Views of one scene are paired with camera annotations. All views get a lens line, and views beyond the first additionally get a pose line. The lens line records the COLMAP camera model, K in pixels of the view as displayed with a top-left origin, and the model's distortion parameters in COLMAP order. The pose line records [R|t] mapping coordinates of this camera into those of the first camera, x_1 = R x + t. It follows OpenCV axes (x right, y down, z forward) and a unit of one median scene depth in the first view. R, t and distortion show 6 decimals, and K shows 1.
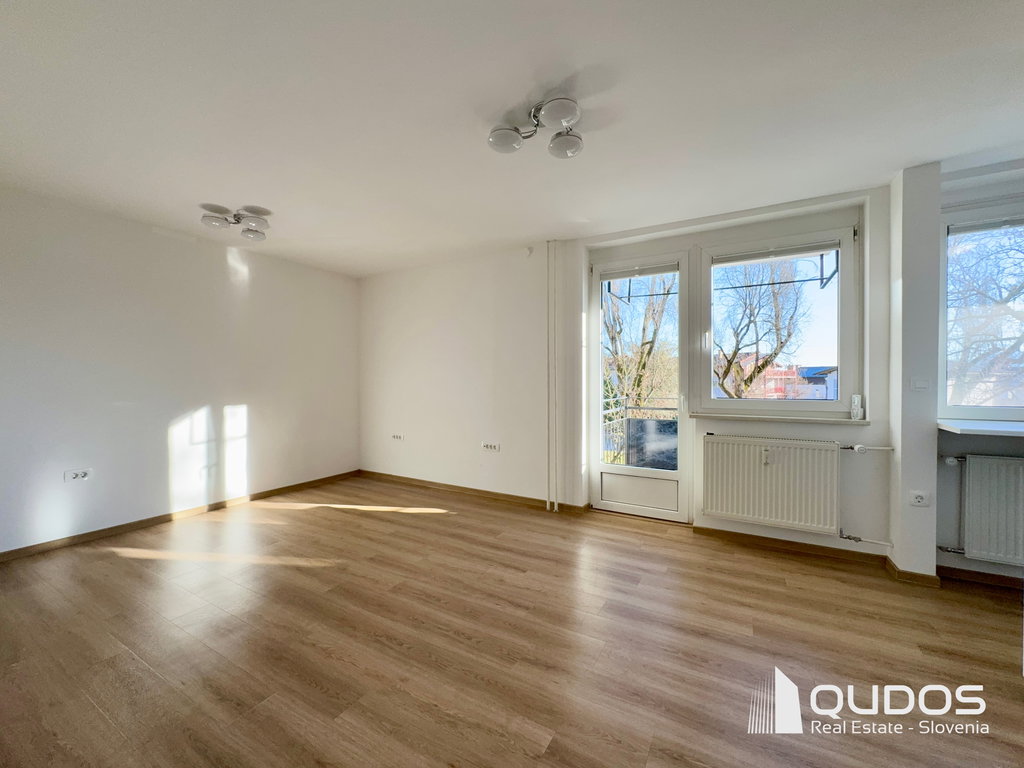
lens RADIAL K [[412.4, 0, 512.0], [0, 412.4, 384.0], [0, 0, 1]] dist [-0.006042, -0.000027]
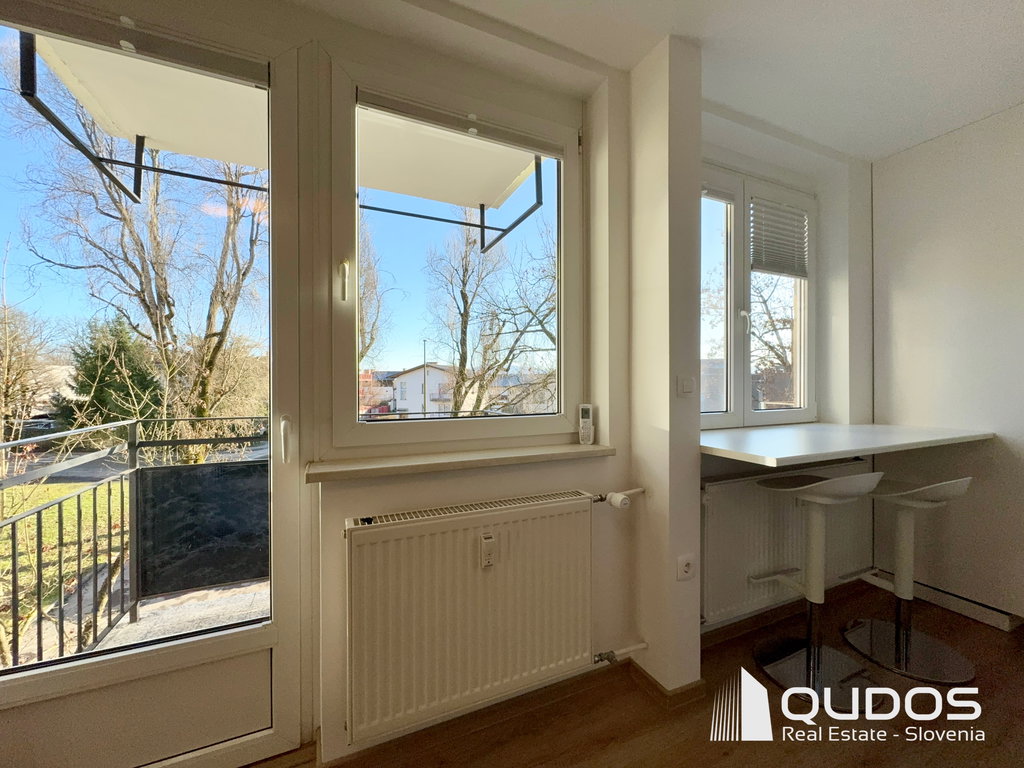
lens RADIAL K [[412.4, 0, 512.0], [0, 412.4, 384.0], [0, 0, 1]] dist [-0.006042, -0.000027]
pose [[0.591624, -0.003957, 0.806205, 0.038342], [0.009698, 0.999951, -0.002208, -0.000504], [-0.806156, 0.009125, 0.591633, 0.099567]]
